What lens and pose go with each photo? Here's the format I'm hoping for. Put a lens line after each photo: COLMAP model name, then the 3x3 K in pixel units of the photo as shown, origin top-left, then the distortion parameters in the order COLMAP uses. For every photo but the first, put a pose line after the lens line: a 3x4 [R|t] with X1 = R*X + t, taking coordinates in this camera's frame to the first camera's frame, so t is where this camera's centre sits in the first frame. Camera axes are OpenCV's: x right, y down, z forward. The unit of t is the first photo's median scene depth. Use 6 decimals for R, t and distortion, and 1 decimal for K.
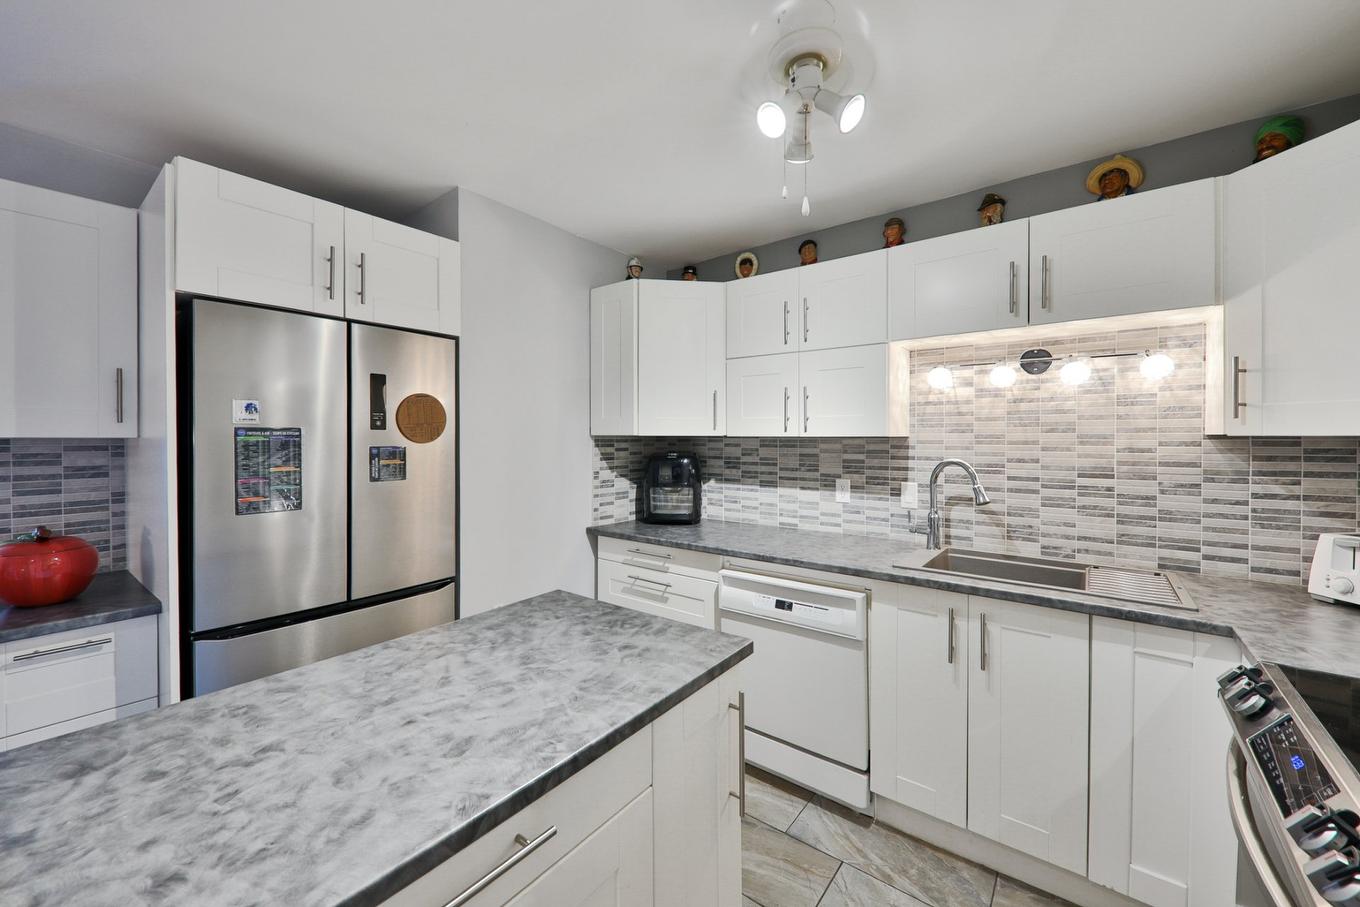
lens RADIAL K [[548.6, 0, 665.2], [0, 548.6, 440.9], [0, 0, 1]] dist [0.011891, -0.006022]
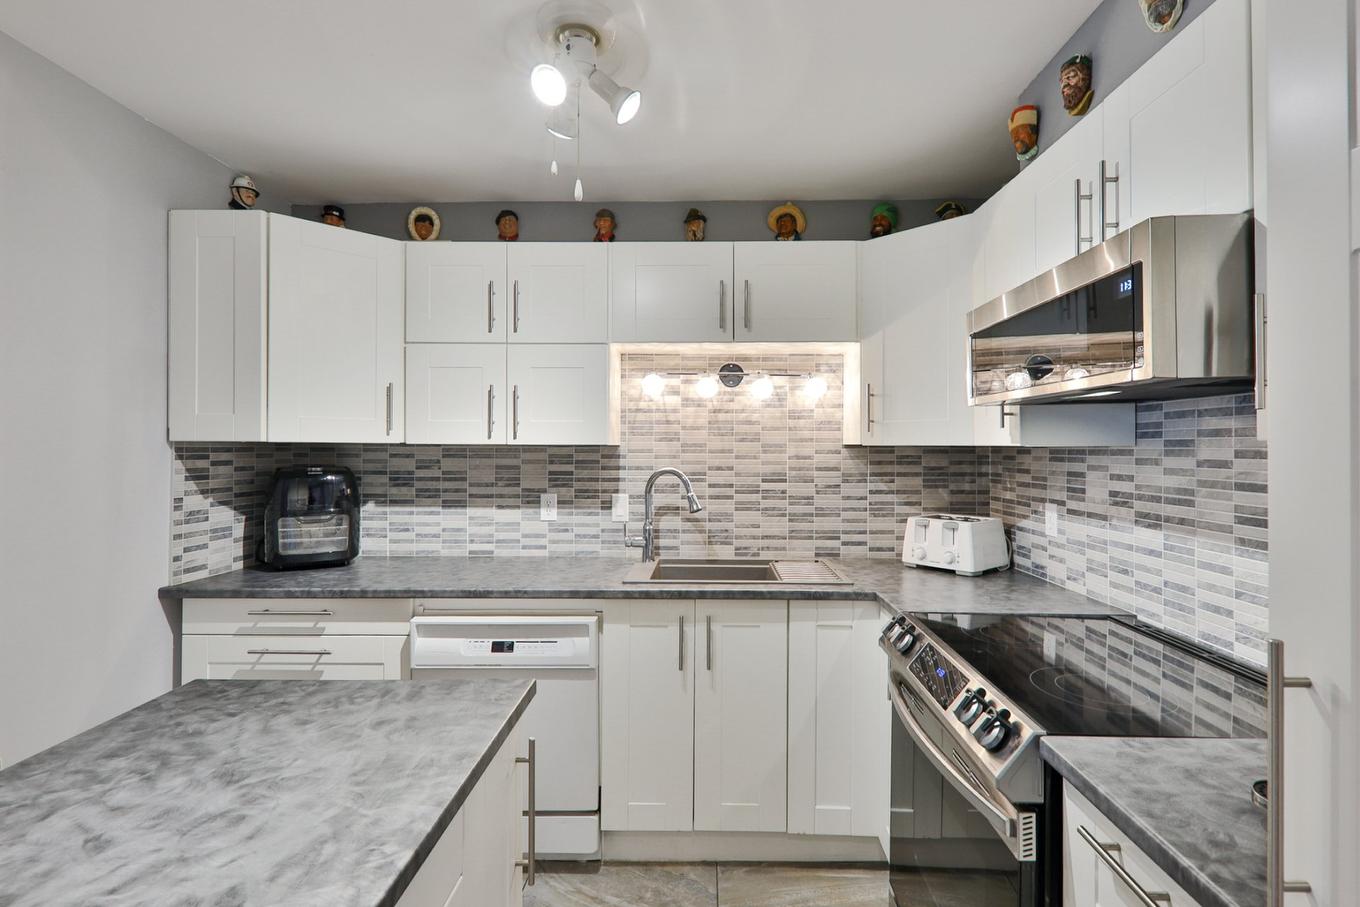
lens RADIAL K [[675.5, 0, 723.6], [0, 675.5, 446.7], [0, 0, 1]] dist [0.012733, -0.005788]
pose [[0.777348, 0.002823, 0.629064, -0.172983], [0.001077, 0.999982, -0.005818, 0.002010], [-0.629070, 0.005200, 0.777332, -0.009820]]
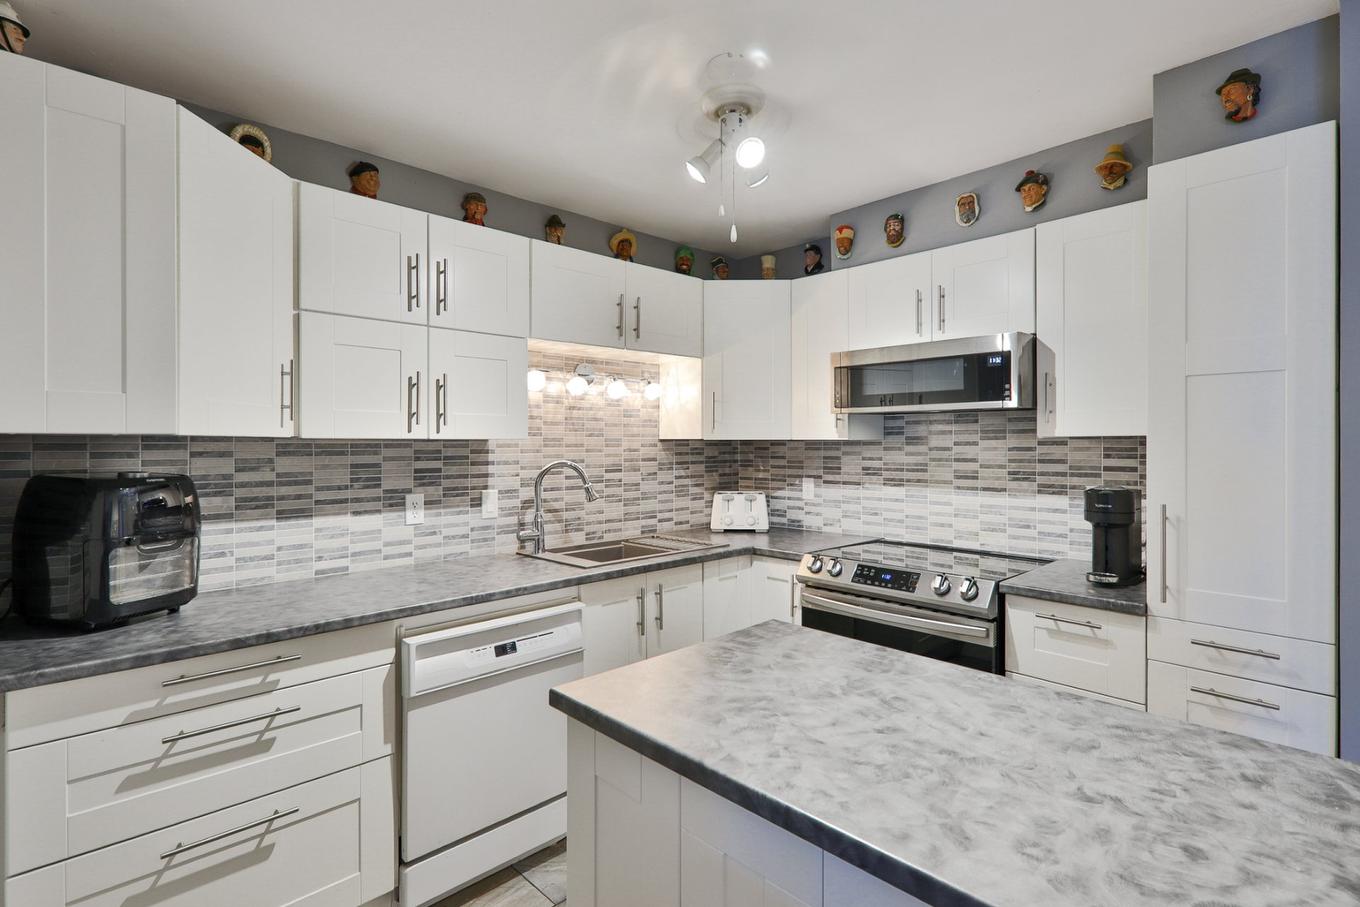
lens RADIAL K [[646.7, 0, 751.3], [0, 646.7, 444.4], [0, 0, 1]] dist [0.013644, -0.000114]
pose [[0.074268, -0.001915, 0.997236, -0.712334], [0.008767, 0.999961, 0.001267, 0.002777], [-0.997200, 0.008649, 0.074282, 0.581079]]
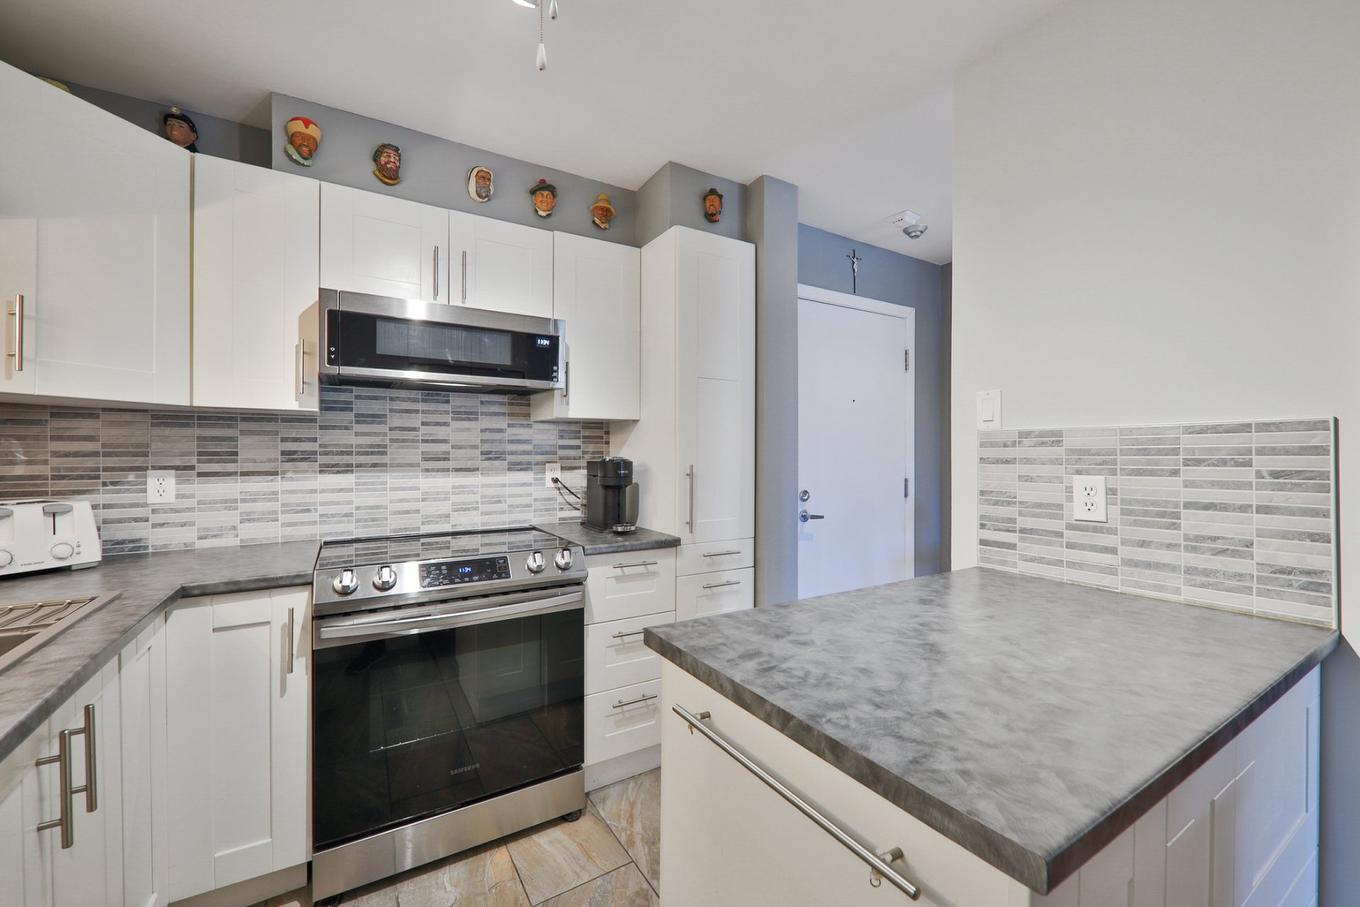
lens RADIAL K [[511.0, 0, 654.6], [0, 511.0, 450.9], [0, 0, 1]] dist [0.007281, -0.000055]
pose [[-0.922072, -0.003813, 0.387000, -0.093332], [-0.000139, 0.999955, 0.009521, 0.054813], [-0.387019, 0.008725, -0.922030, 1.046494]]
